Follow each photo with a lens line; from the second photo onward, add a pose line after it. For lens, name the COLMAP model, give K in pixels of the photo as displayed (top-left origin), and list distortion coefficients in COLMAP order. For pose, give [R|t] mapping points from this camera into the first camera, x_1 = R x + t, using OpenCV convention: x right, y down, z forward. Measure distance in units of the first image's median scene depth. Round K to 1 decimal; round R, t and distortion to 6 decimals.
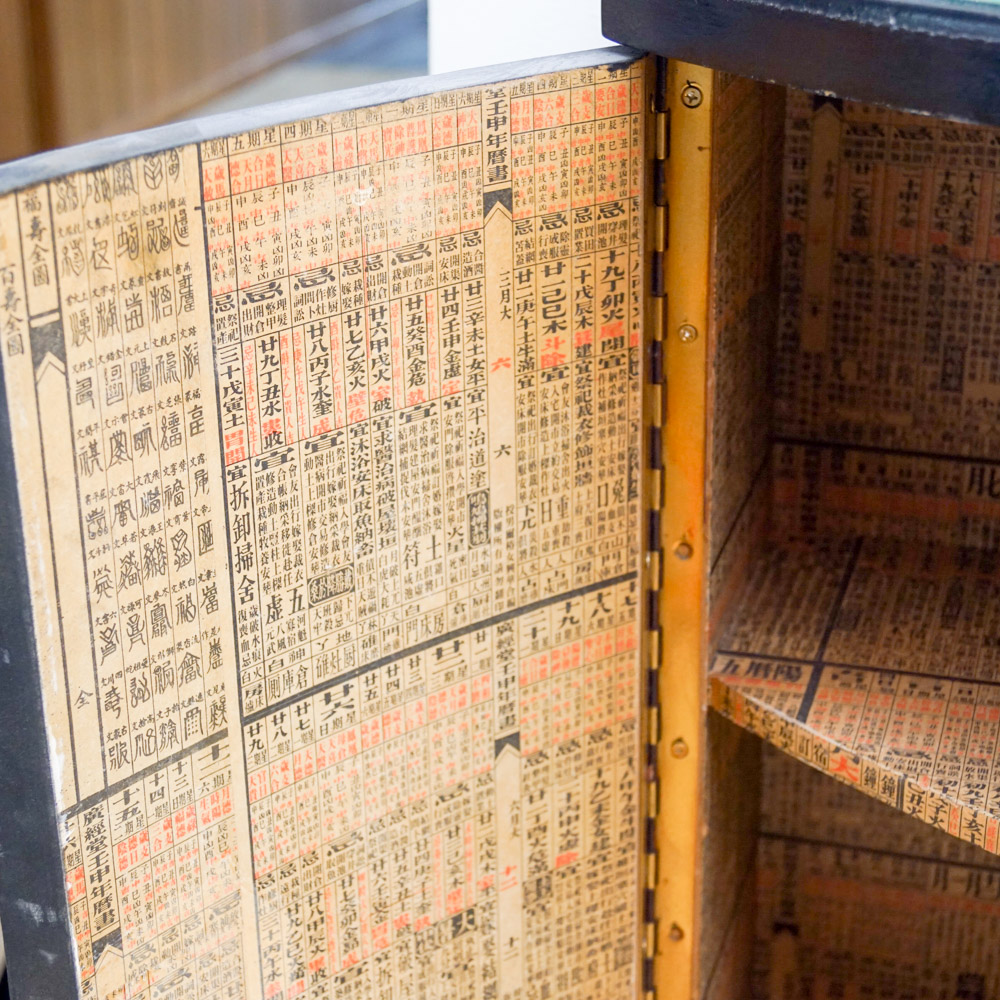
lens RADIAL K [[2133.2, 0, 499.6], [0, 2133.2, 501.6], [0, 0, 1]] dist [-0.033855, 0.000000]
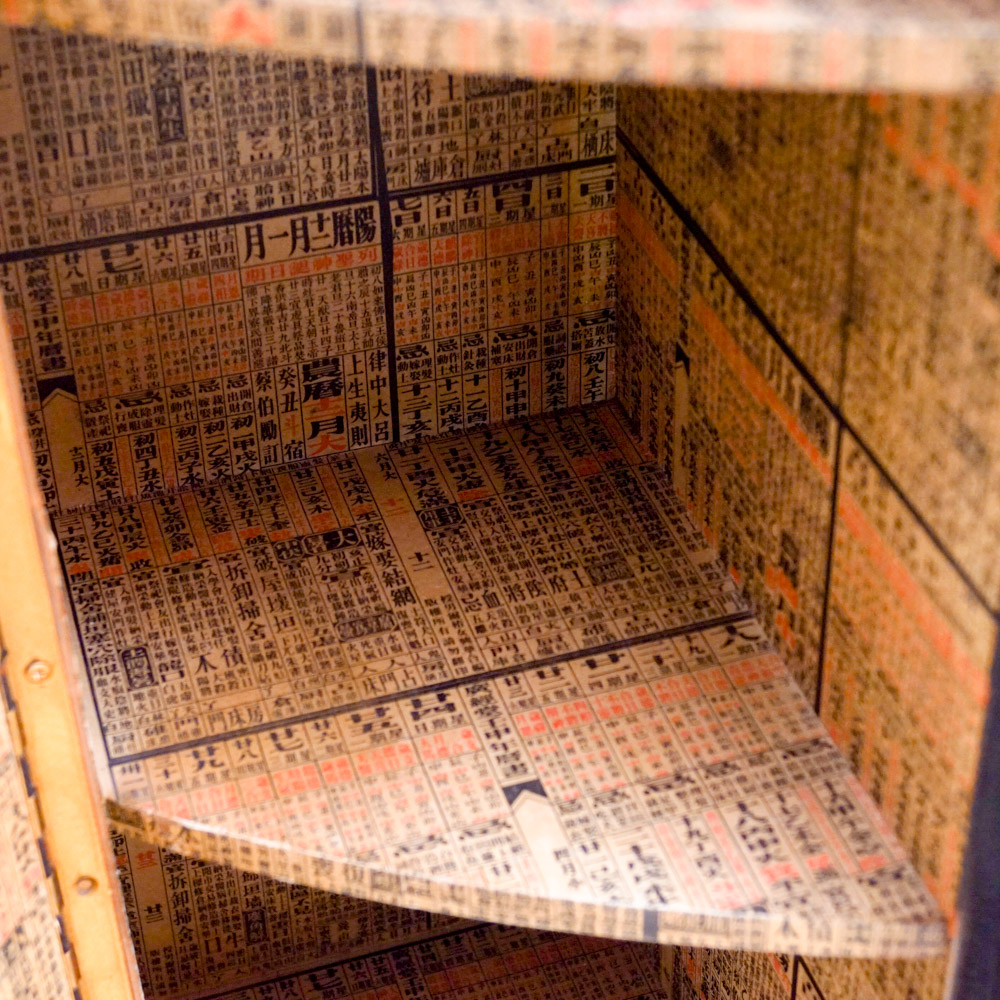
lens RADIAL K [[2133.2, 0, 498.0], [0, 2133.2, 502.3], [0, 0, 1]] dist [-0.033855, 0.000000]
pose [[0.832457, -0.343086, 0.435094, -0.060160], [0.233263, 0.929263, 0.286457, 0.073805], [-0.502596, -0.136972, 0.853602, 0.345979]]
